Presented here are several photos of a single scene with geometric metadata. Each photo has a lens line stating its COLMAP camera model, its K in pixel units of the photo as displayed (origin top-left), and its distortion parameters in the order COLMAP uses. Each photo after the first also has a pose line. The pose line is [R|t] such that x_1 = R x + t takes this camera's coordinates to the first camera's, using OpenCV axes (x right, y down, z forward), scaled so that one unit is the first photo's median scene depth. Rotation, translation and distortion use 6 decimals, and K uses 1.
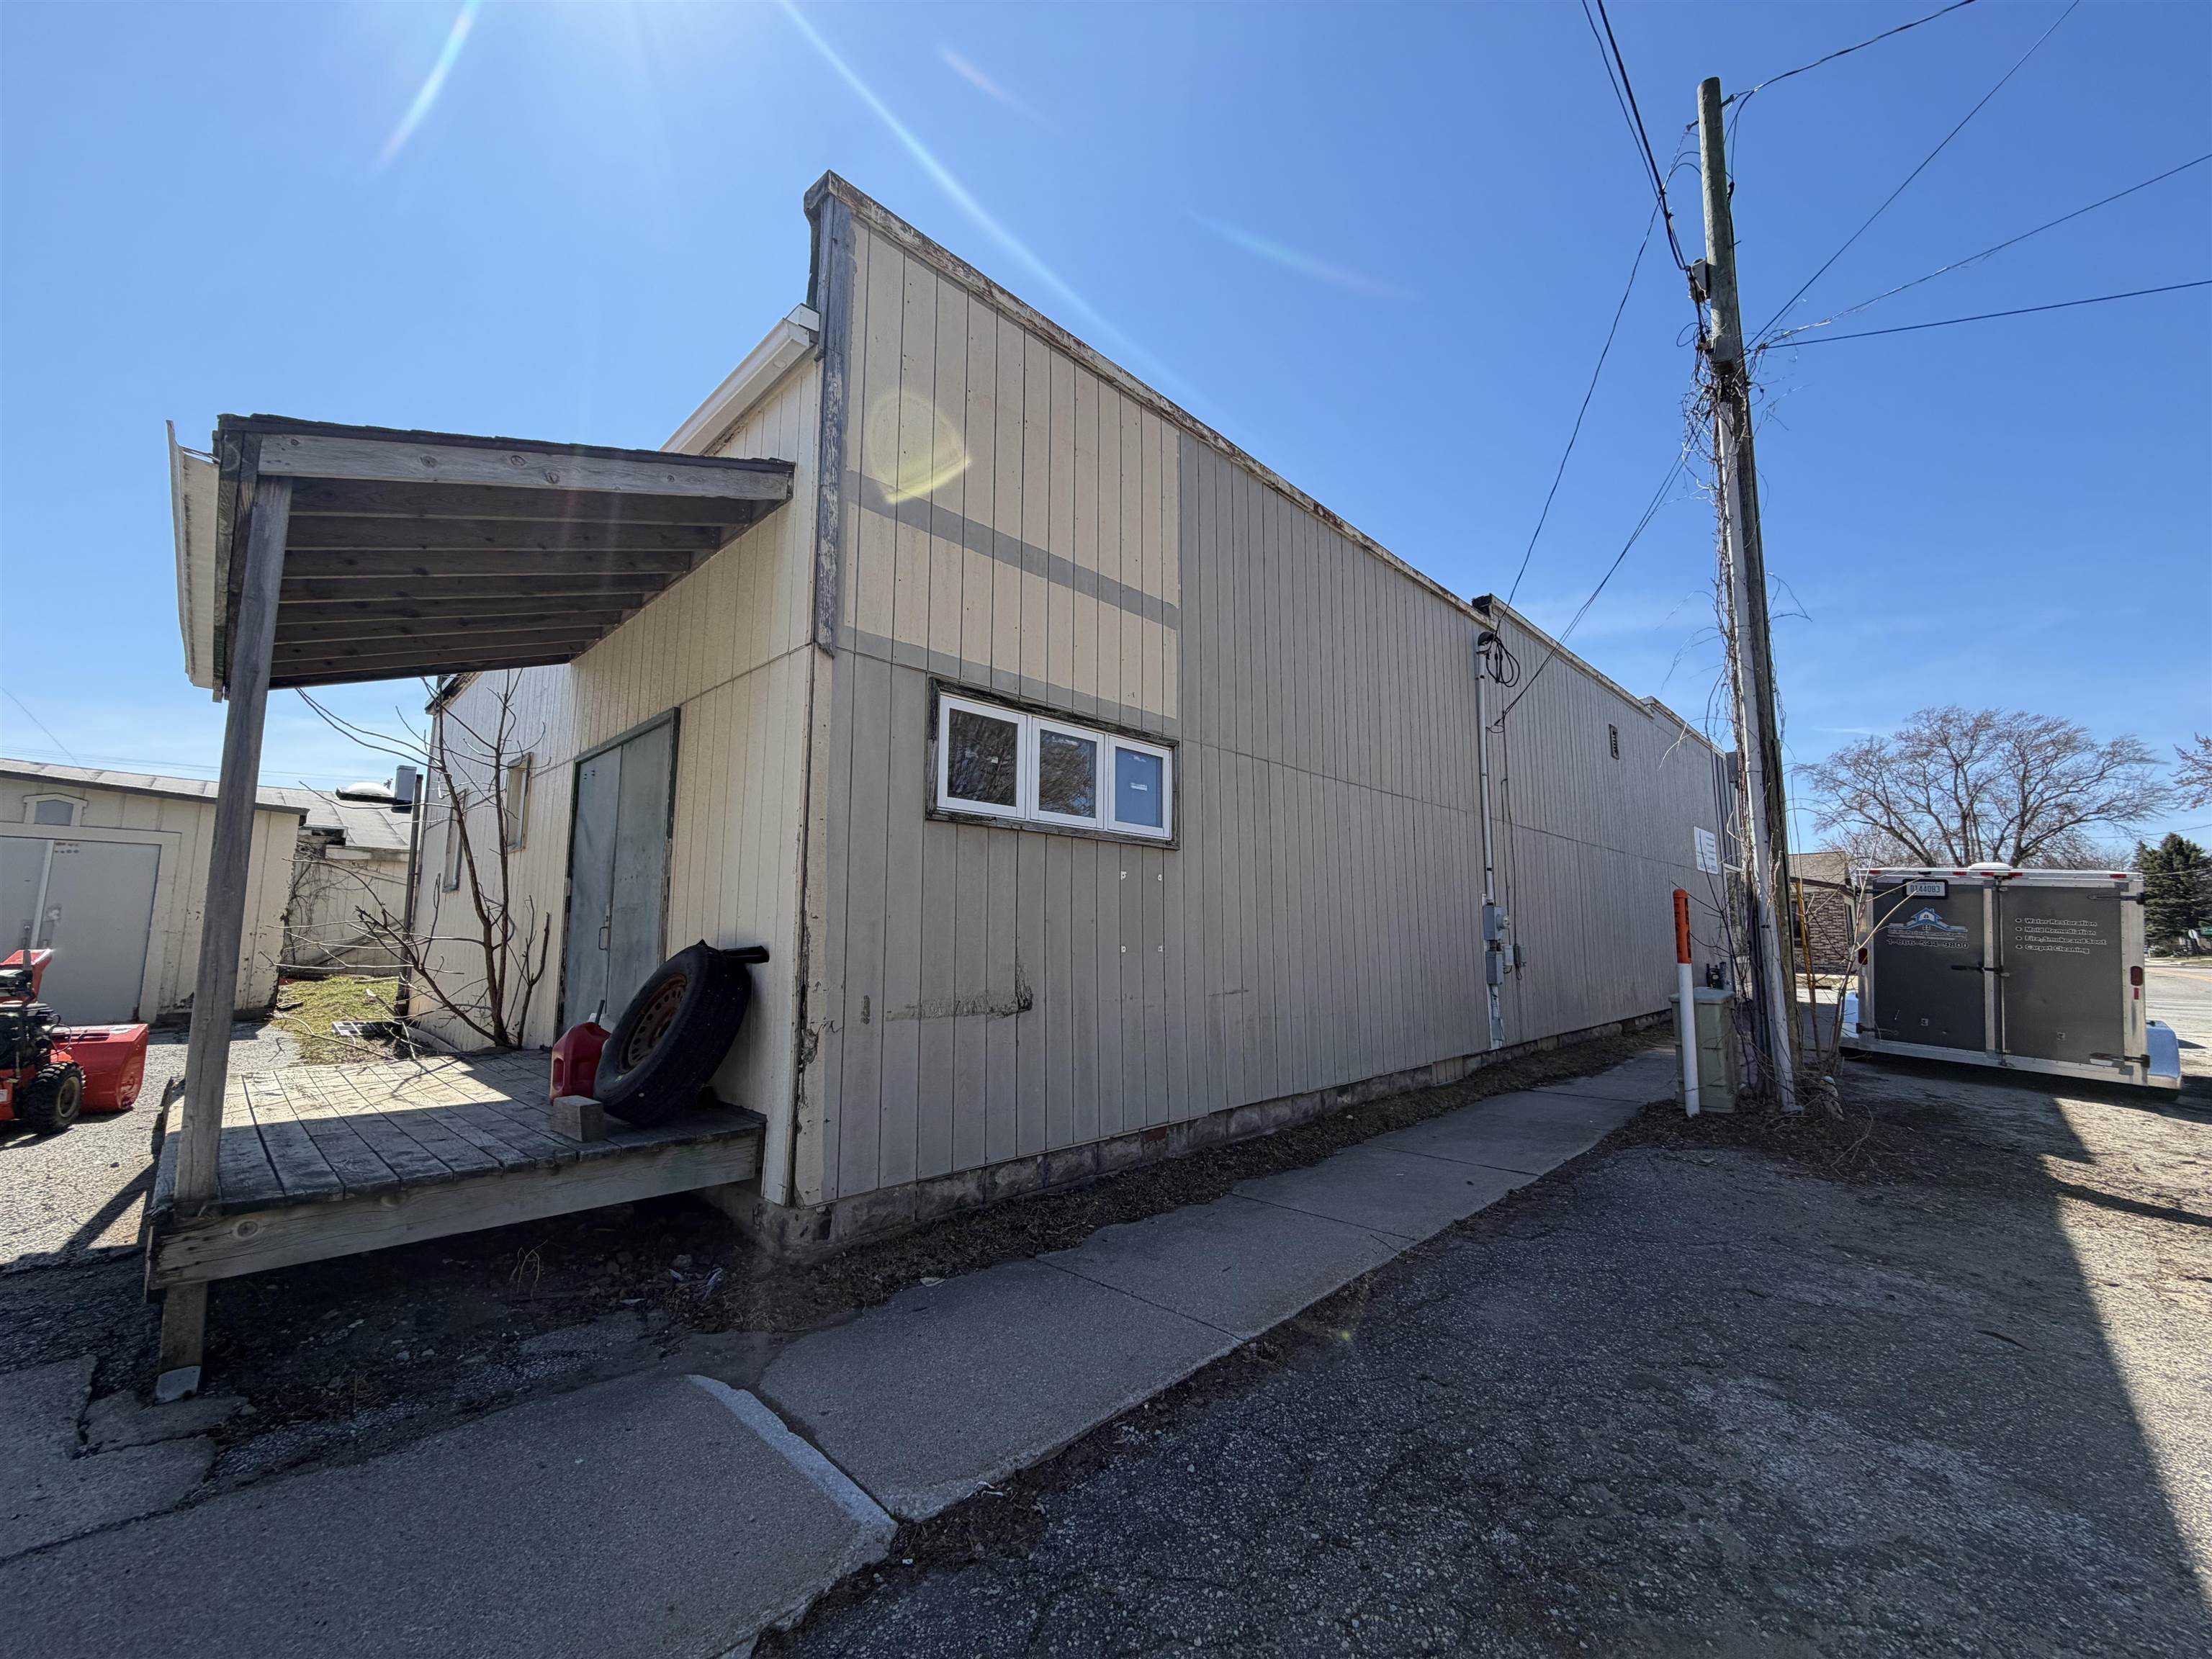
lens RADIAL K [[878.9, 0, 1098.7], [0, 878.9, 834.5], [0, 0, 1]] dist [-0.001255, -0.000081]
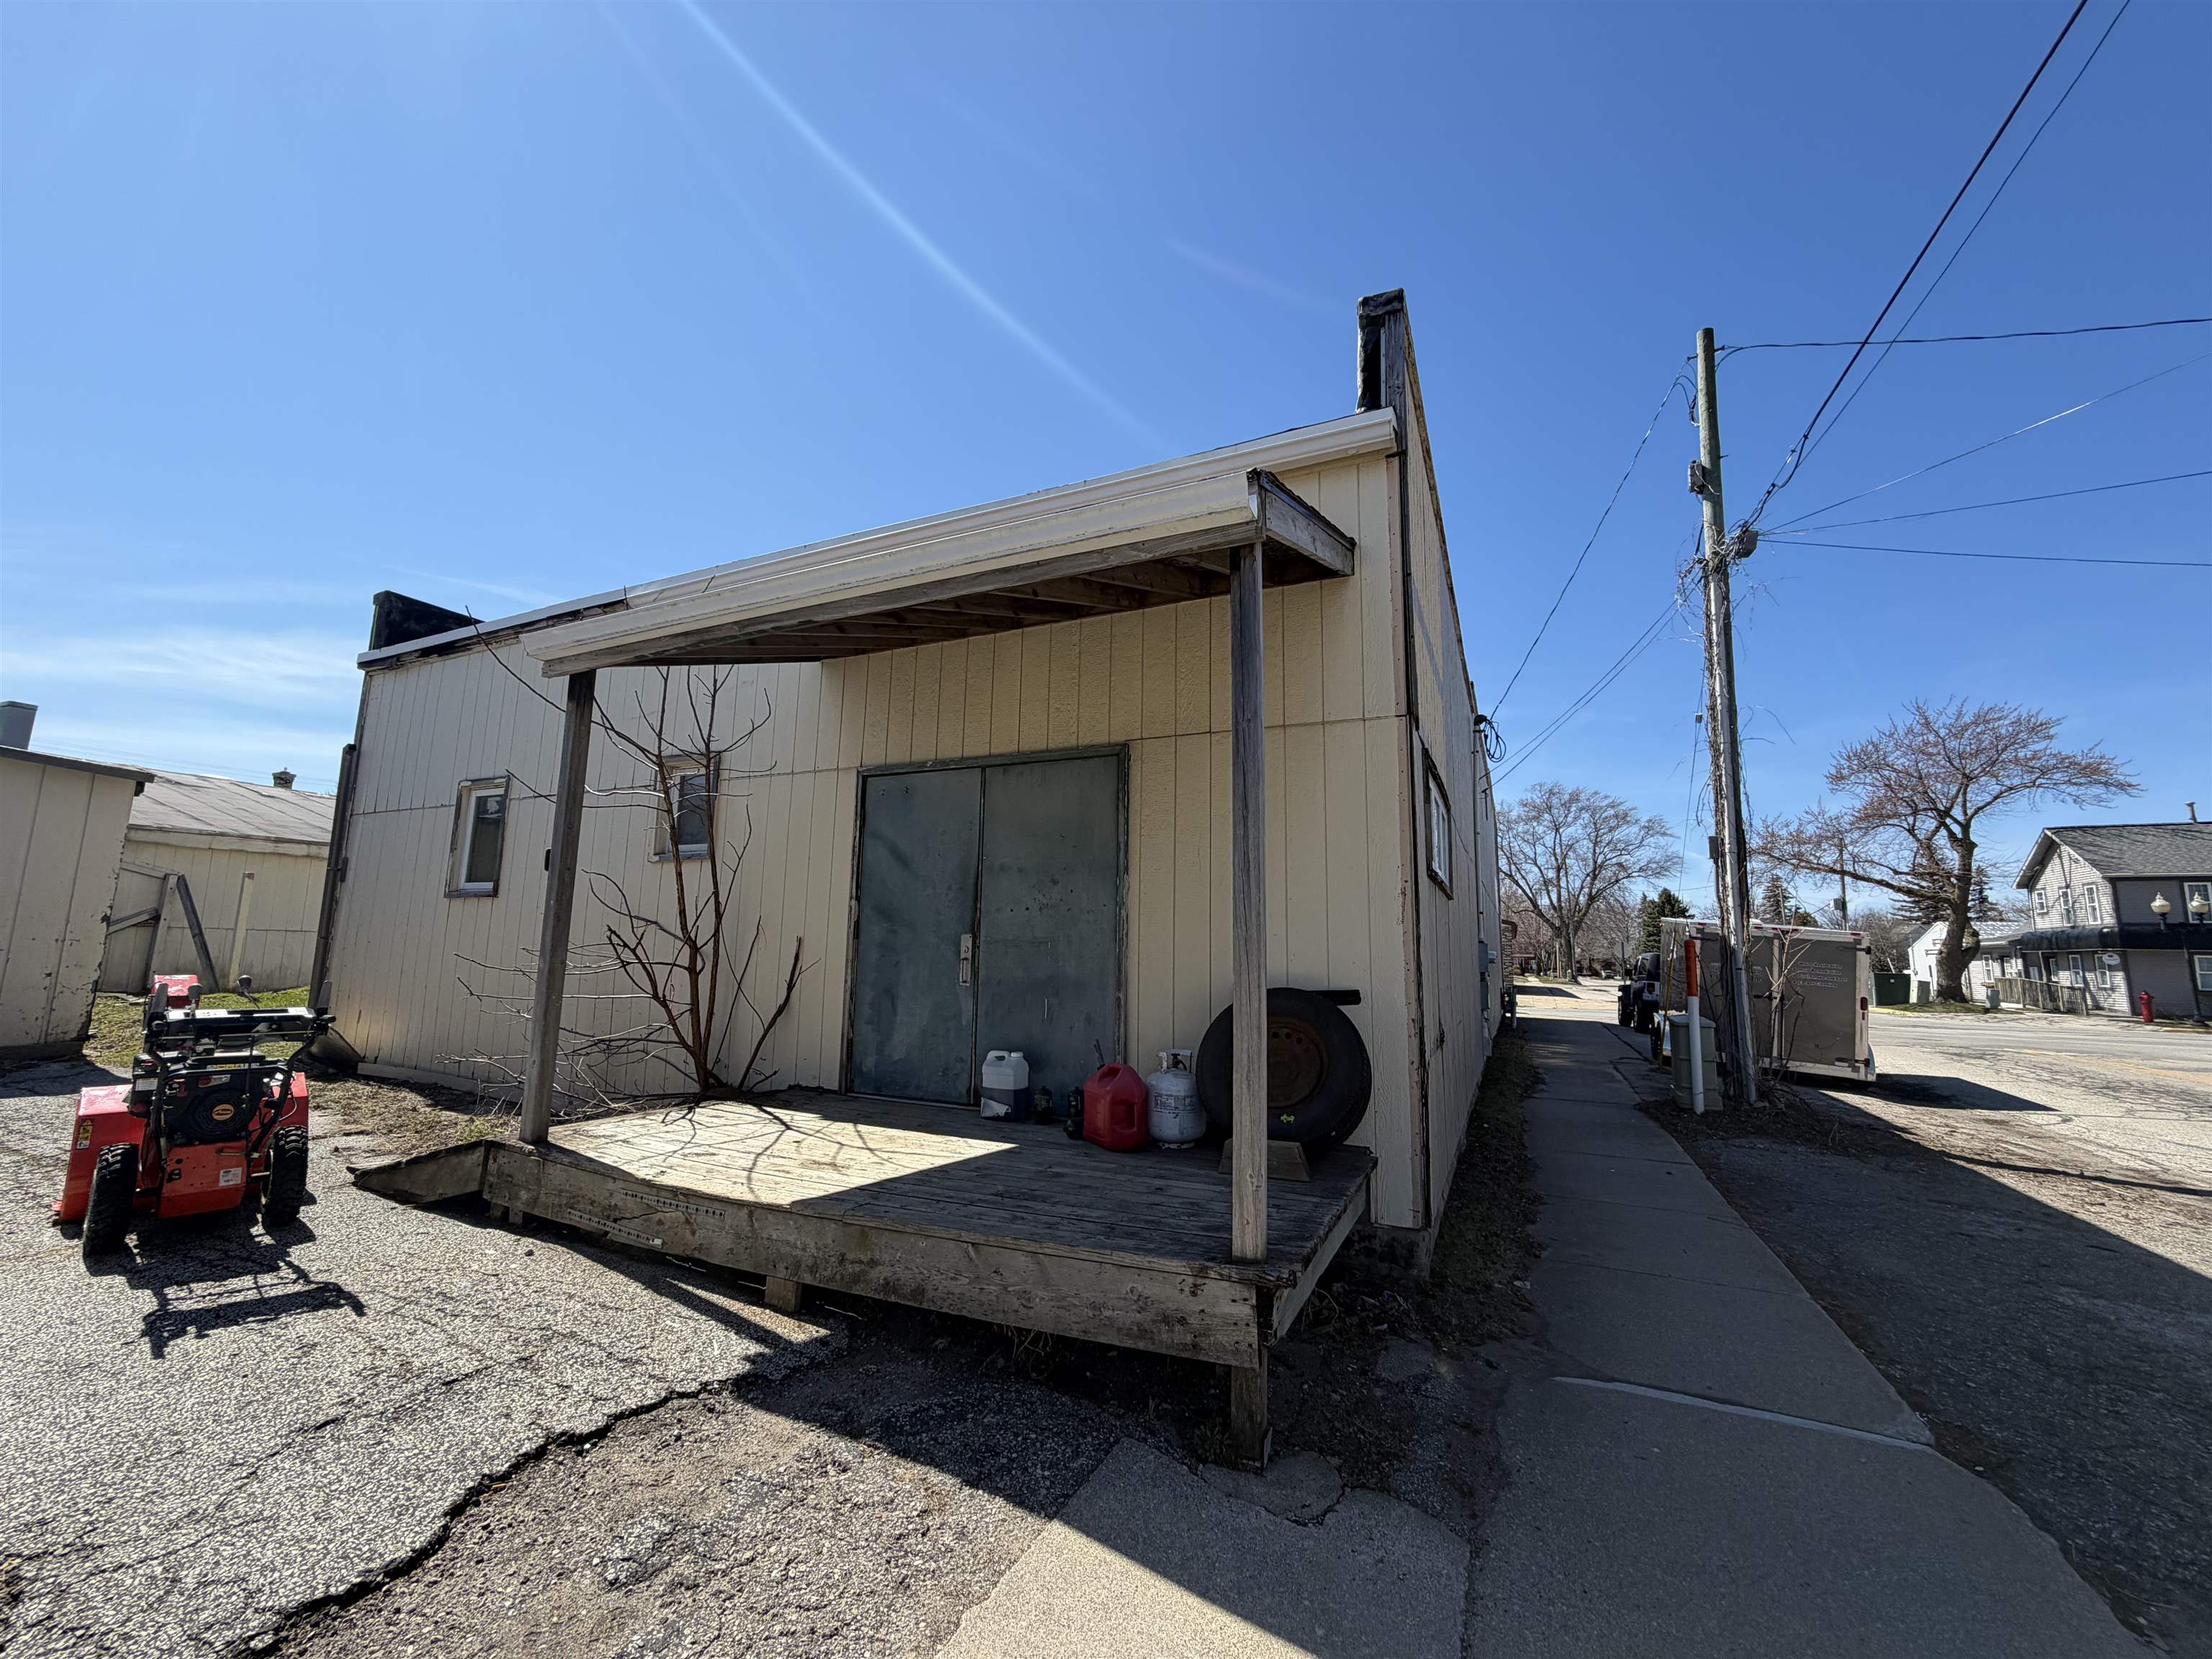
lens RADIAL K [[878.9, 0, 1090.1], [0, 878.9, 833.1], [0, 0, 1]] dist [-0.001255, -0.000081]
pose [[0.945567, 0.063452, 0.319181, -0.496410], [-0.058776, 0.997976, -0.024272, -0.009319], [-0.320075, 0.004191, 0.947383, 0.037615]]
